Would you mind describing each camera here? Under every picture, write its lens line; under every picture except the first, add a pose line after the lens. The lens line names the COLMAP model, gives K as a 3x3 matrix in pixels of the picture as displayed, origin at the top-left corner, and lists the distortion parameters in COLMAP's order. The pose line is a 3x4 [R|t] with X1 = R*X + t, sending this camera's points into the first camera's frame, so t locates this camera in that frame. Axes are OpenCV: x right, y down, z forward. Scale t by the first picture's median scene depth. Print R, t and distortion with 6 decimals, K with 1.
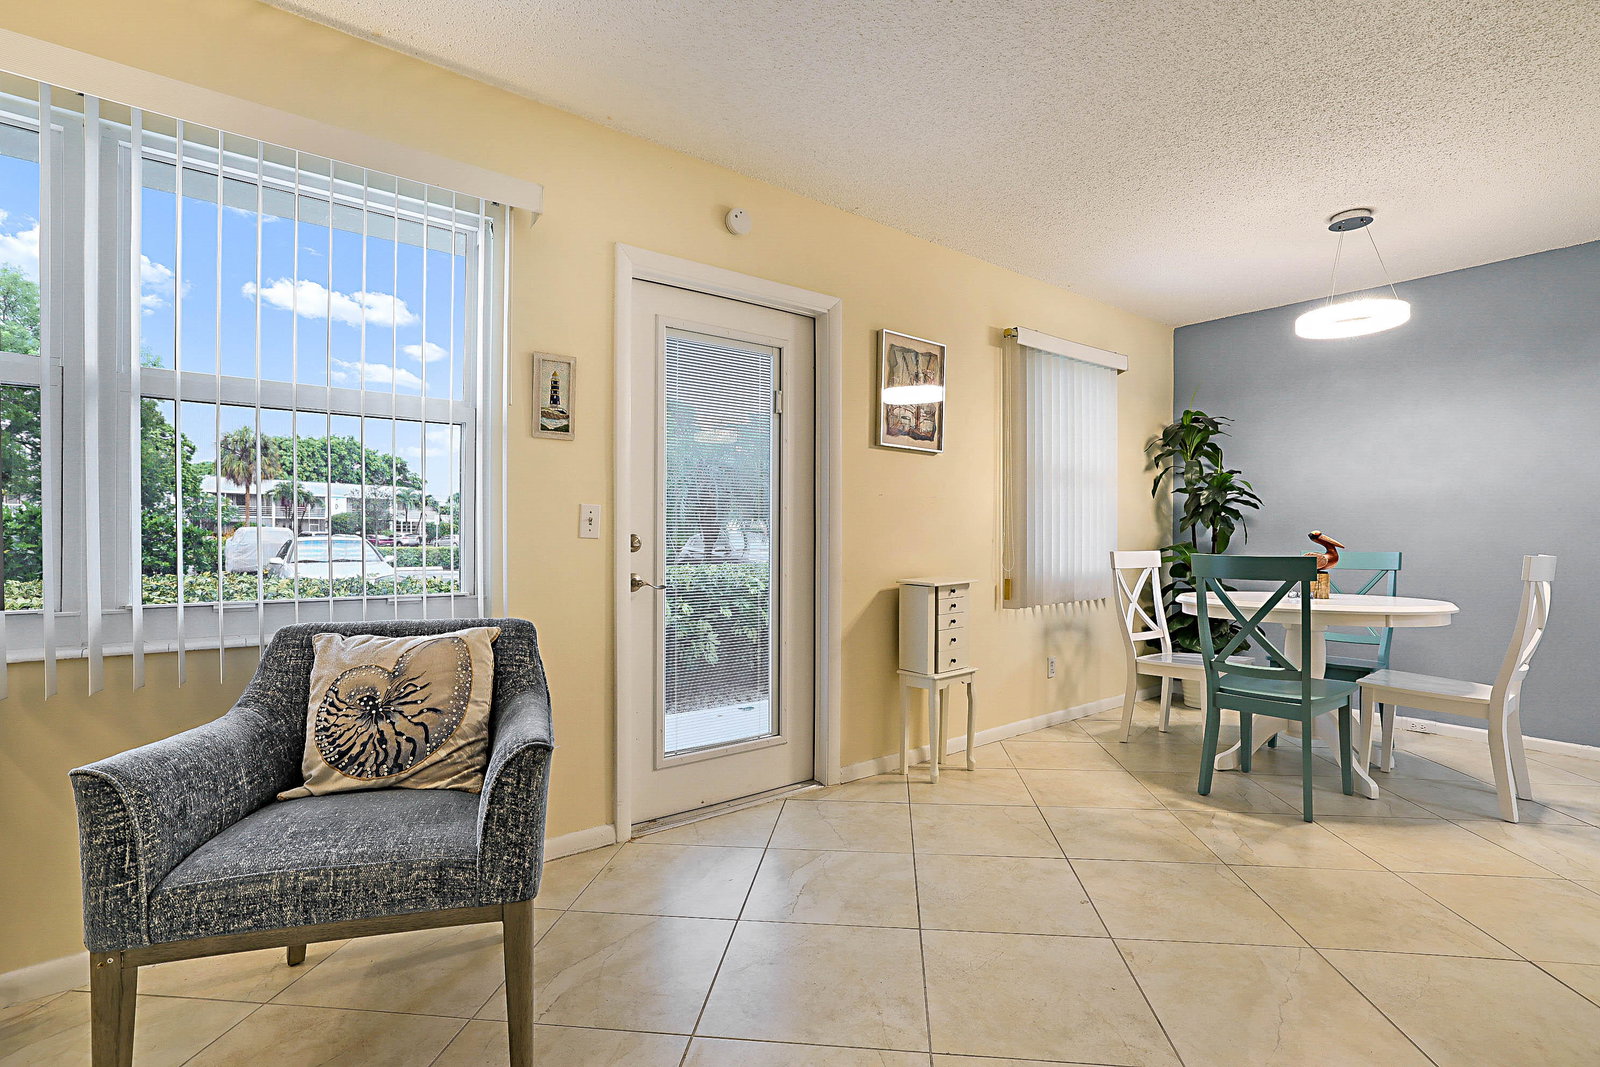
lens RADIAL K [[748.3, 0, 790.0], [0, 748.3, 535.3], [0, 0, 1]] dist [-0.011411, 0.001000]
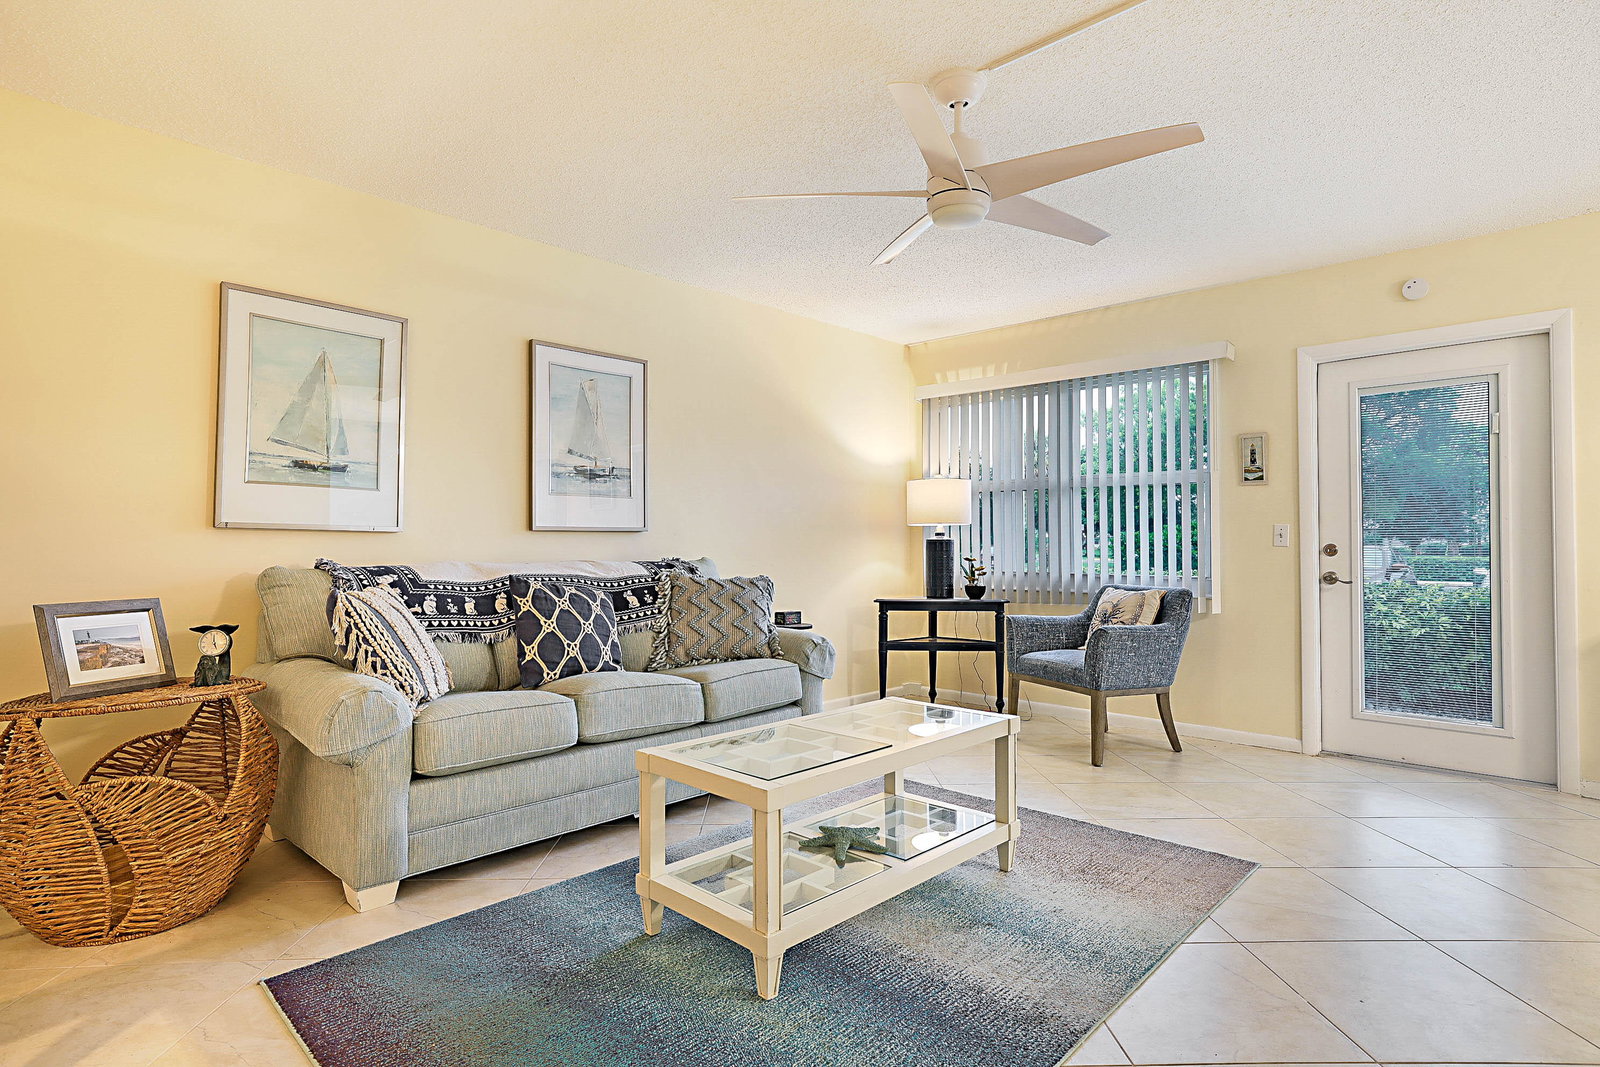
lens RADIAL K [[838.4, 0, 791.0], [0, 838.4, 532.9], [0, 0, 1]] dist [-0.023905, 0.001408]
pose [[0.153038, -0.014404, -0.988115, 0.988705], [0.000684, 0.999895, -0.014469, -0.000290], [0.988220, 0.001538, 0.153032, -0.197534]]
